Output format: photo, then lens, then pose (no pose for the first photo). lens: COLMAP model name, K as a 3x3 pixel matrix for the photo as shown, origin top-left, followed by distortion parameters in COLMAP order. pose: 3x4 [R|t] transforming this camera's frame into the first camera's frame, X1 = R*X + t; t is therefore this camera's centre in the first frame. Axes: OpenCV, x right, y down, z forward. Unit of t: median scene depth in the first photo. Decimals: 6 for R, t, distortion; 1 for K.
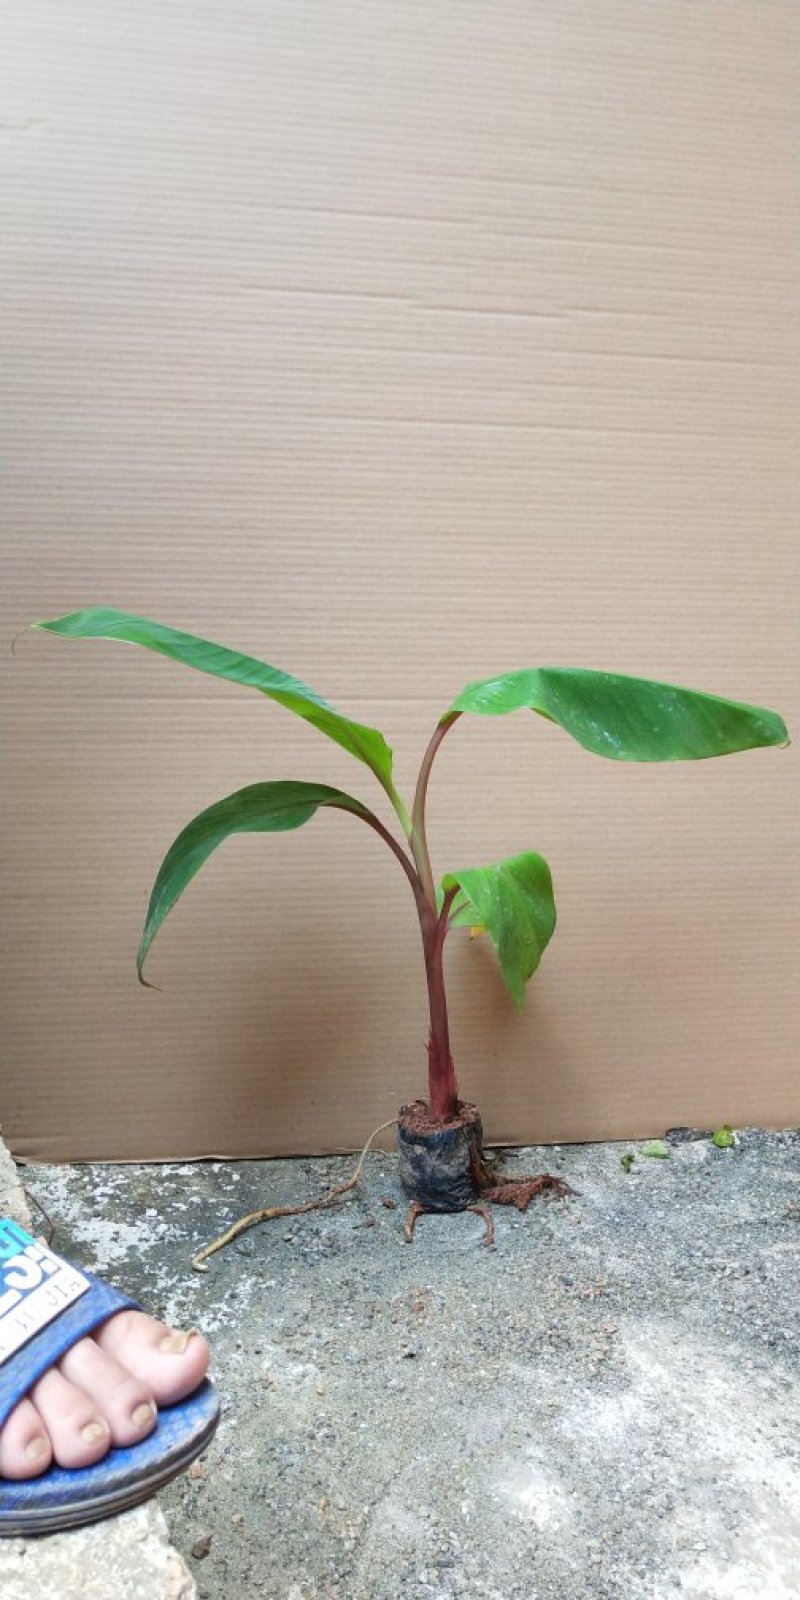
lens RADIAL K [[1319.3, 0, 400.0], [0, 1319.3, 800.0], [0, 0, 1]] dist [0.009163, -0.003942]
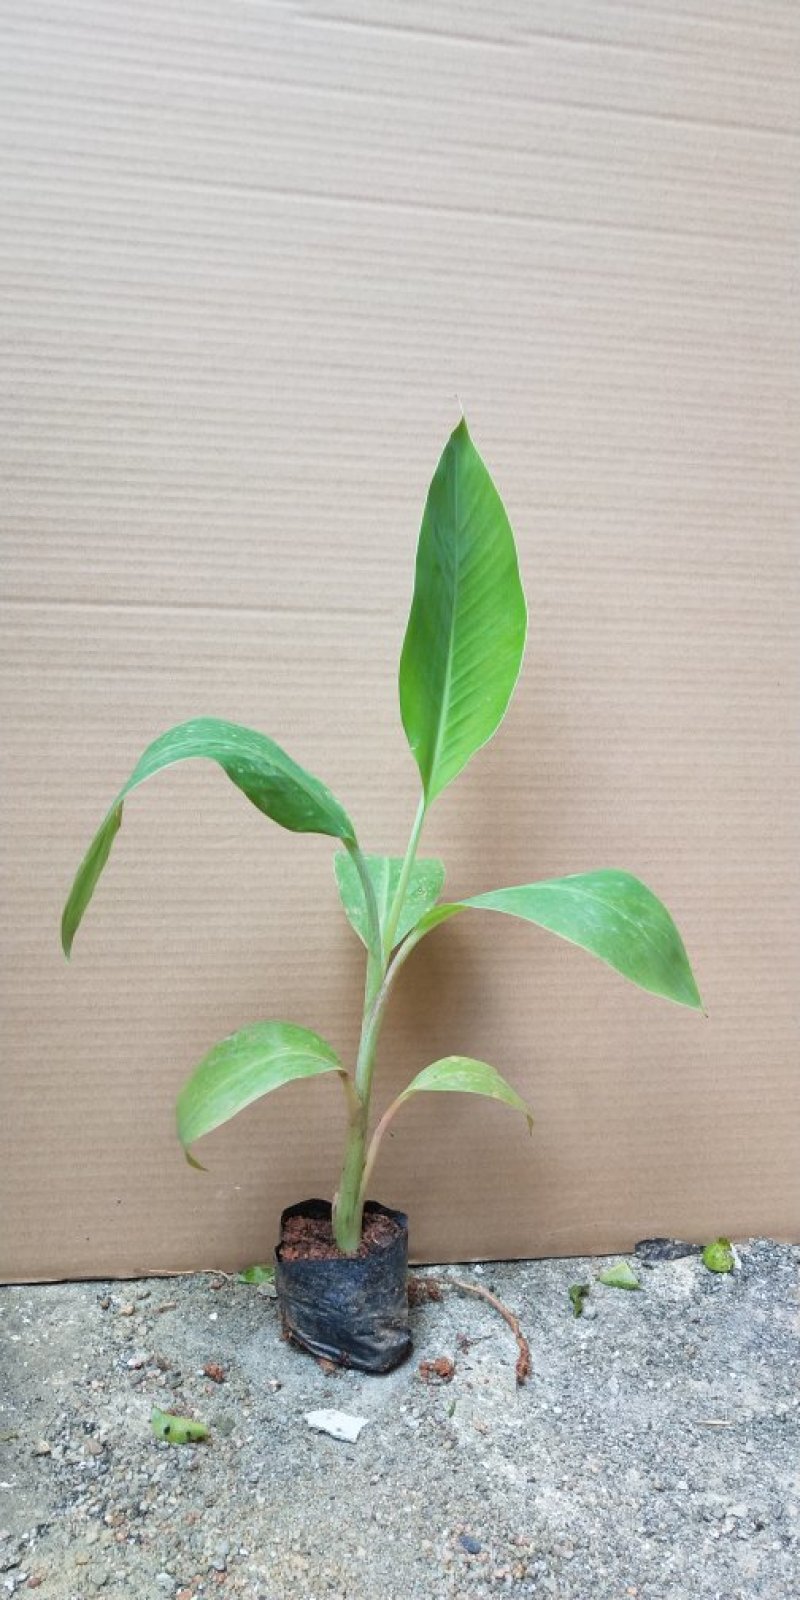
lens RADIAL K [[1258.6, 0, 403.9], [0, 1258.6, 777.4], [0, 0, 1]] dist [-0.025540, 0.078623]
pose [[0.999611, 0.026091, 0.009809, 0.068238], [-0.026346, 0.999293, 0.026825, -0.010108], [-0.009102, -0.027073, 0.999592, 0.357028]]
